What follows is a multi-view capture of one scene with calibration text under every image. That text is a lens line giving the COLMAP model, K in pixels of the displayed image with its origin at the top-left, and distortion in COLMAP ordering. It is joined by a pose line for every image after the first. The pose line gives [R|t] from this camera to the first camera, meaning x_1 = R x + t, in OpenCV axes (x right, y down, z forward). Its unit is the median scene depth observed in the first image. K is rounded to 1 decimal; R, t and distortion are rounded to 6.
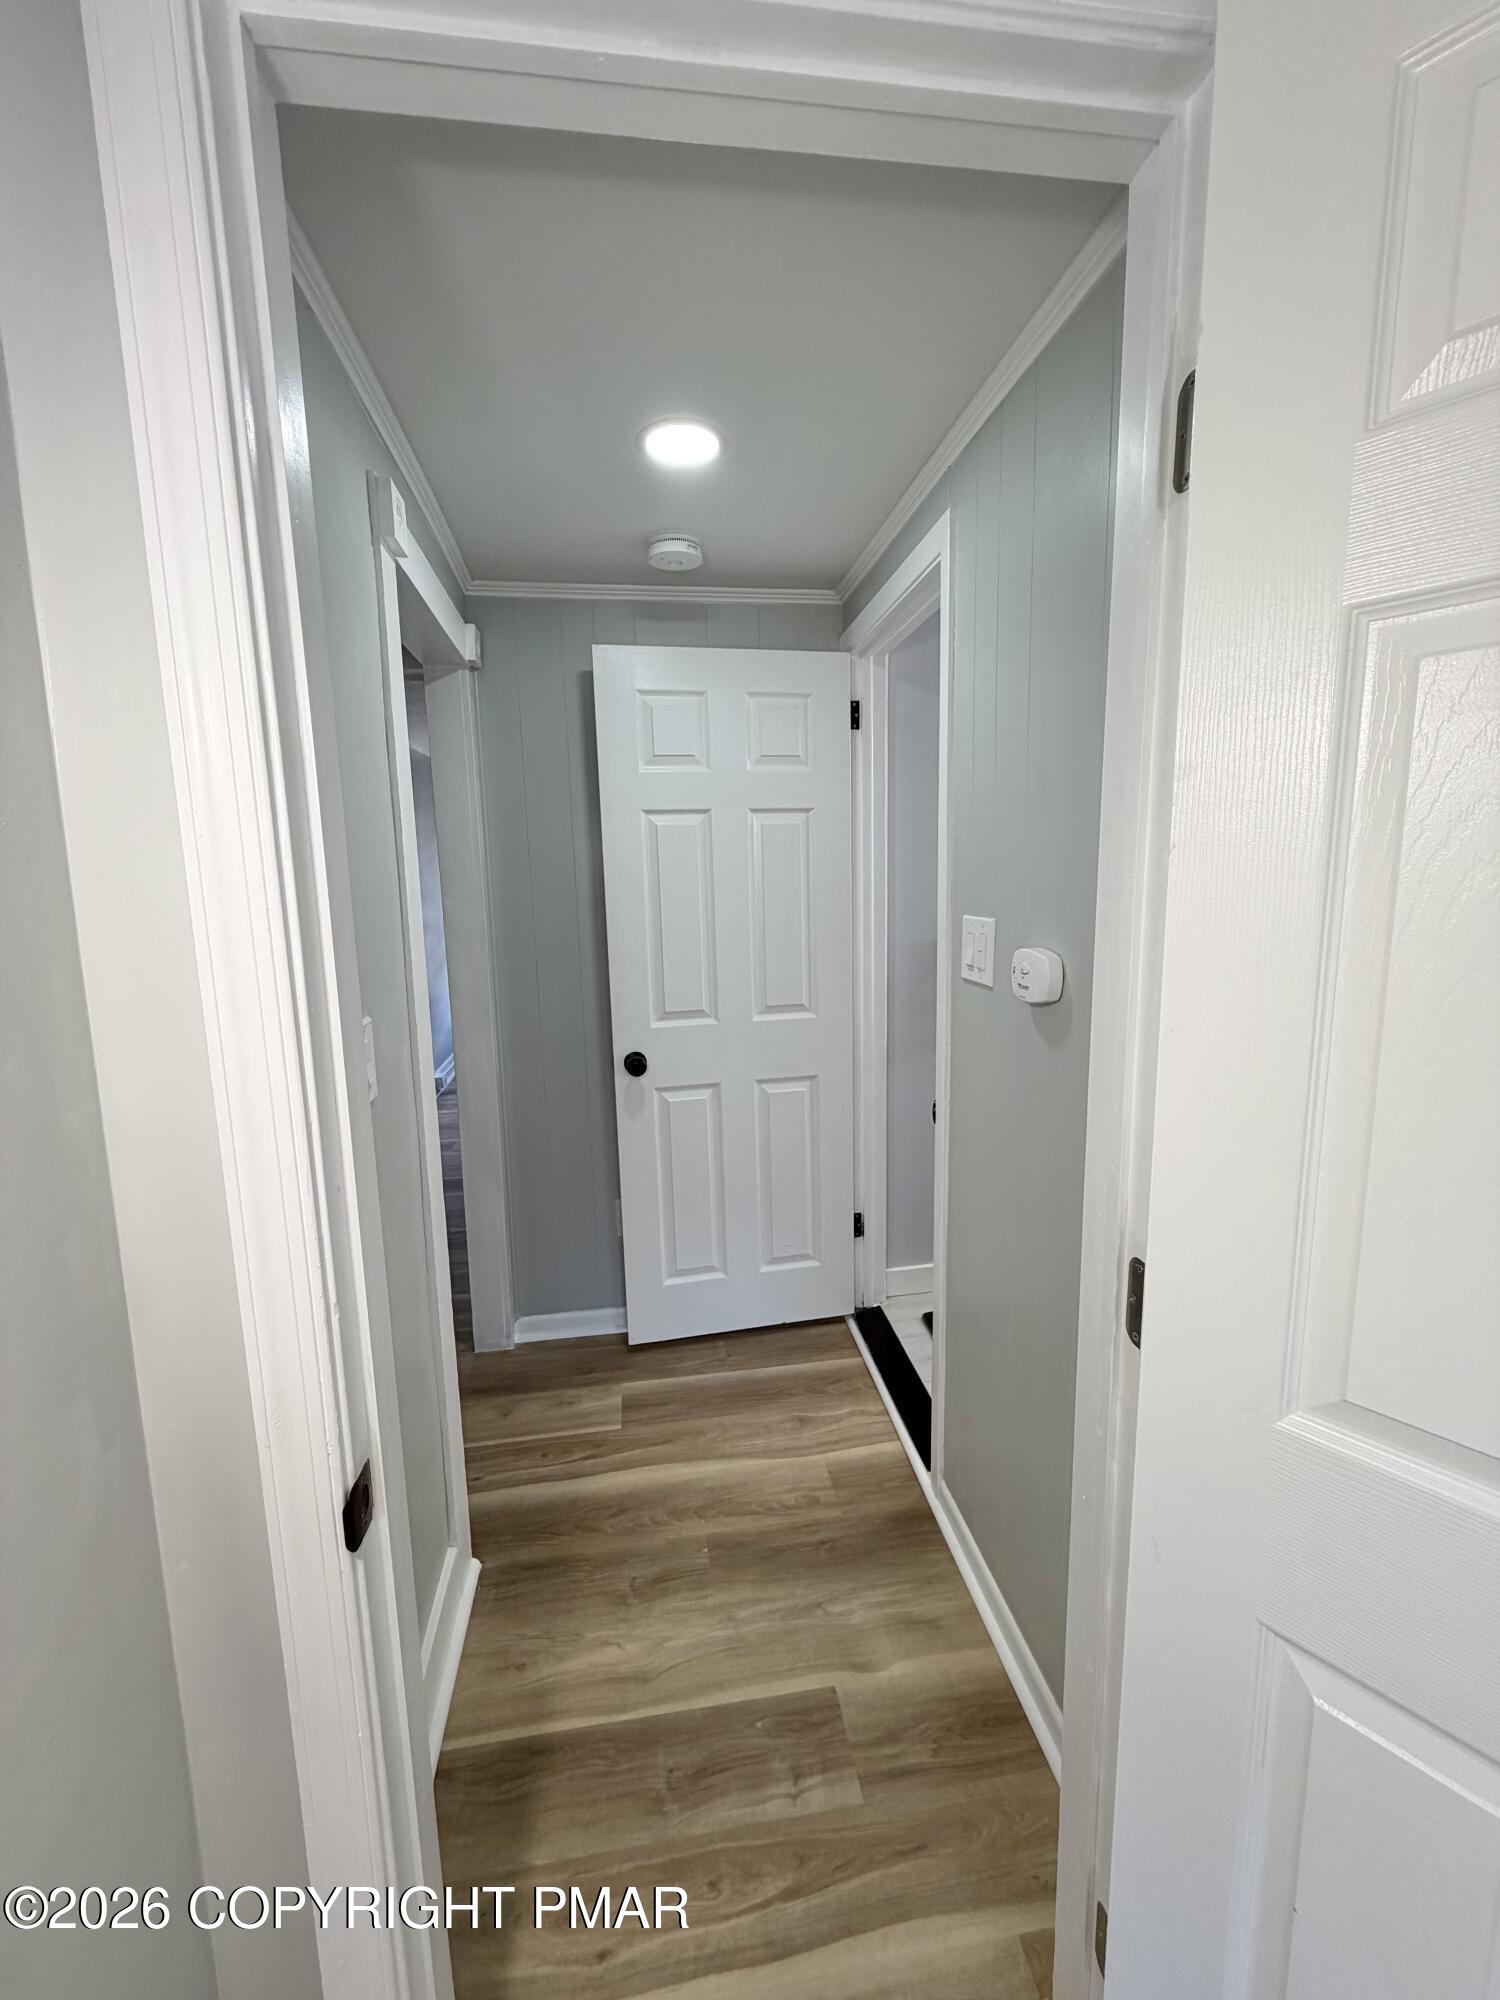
lens RADIAL K [[797.4, 0, 754.1], [0, 797.4, 993.0], [0, 0, 1]] dist [0.000787, -0.000200]
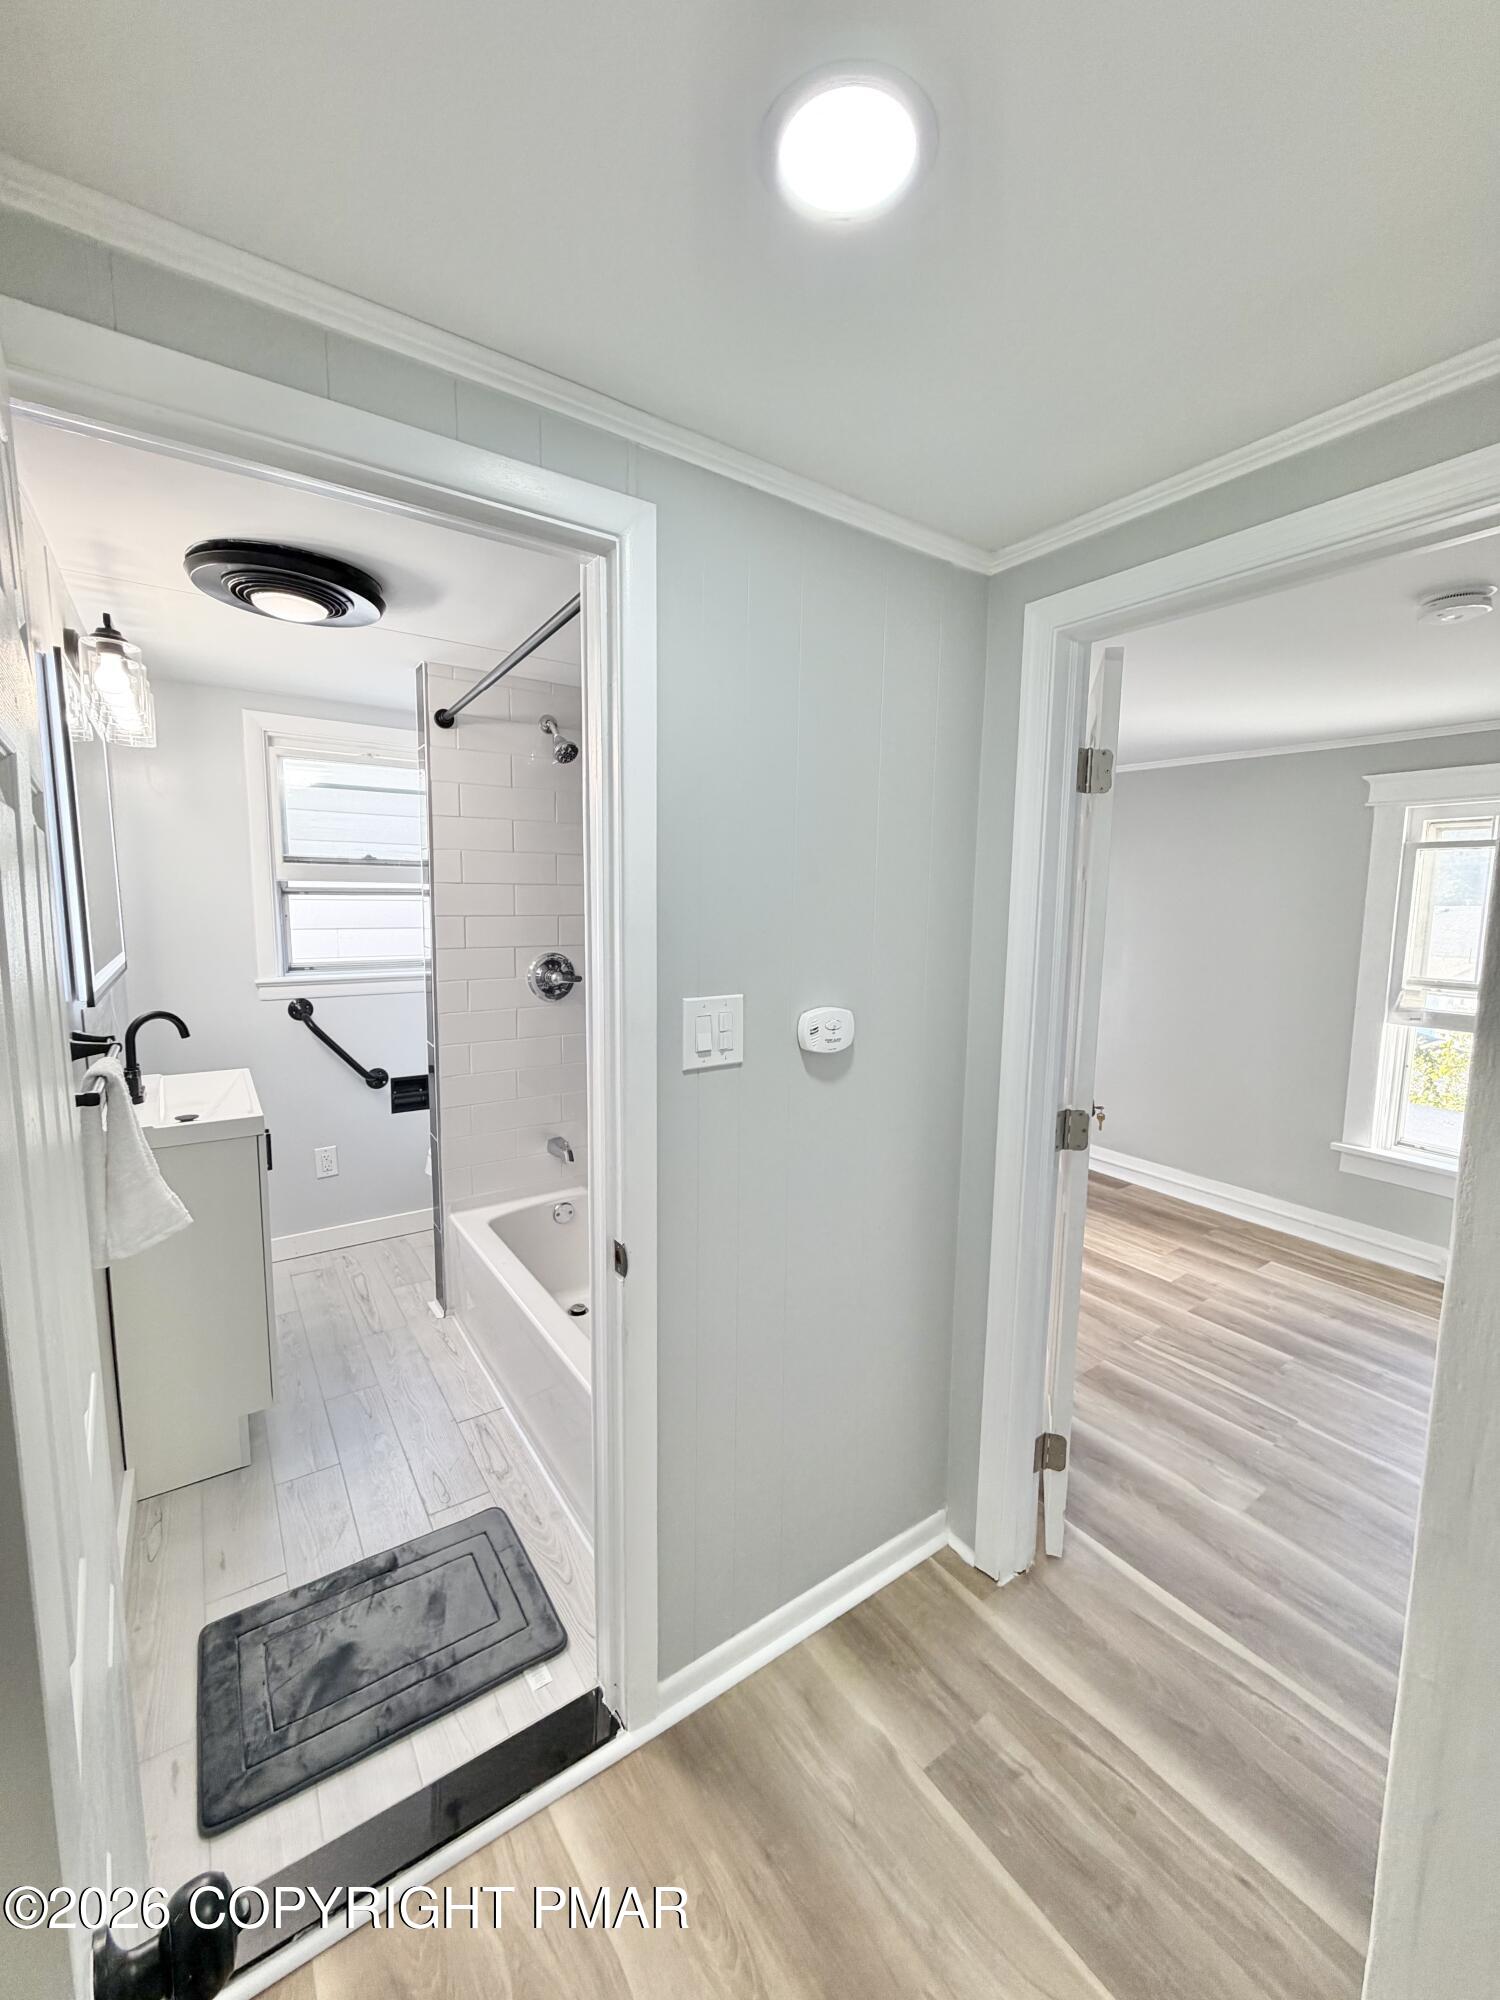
lens RADIAL K [[797.4, 0, 751.6], [0, 797.4, 996.4], [0, 0, 1]] dist [0.000787, -0.000200]
pose [[-0.452266, -0.089323, 0.887399, -0.573525], [0.130766, 0.977579, 0.165045, -0.247226], [-0.882245, 0.190686, -0.430445, 1.381966]]
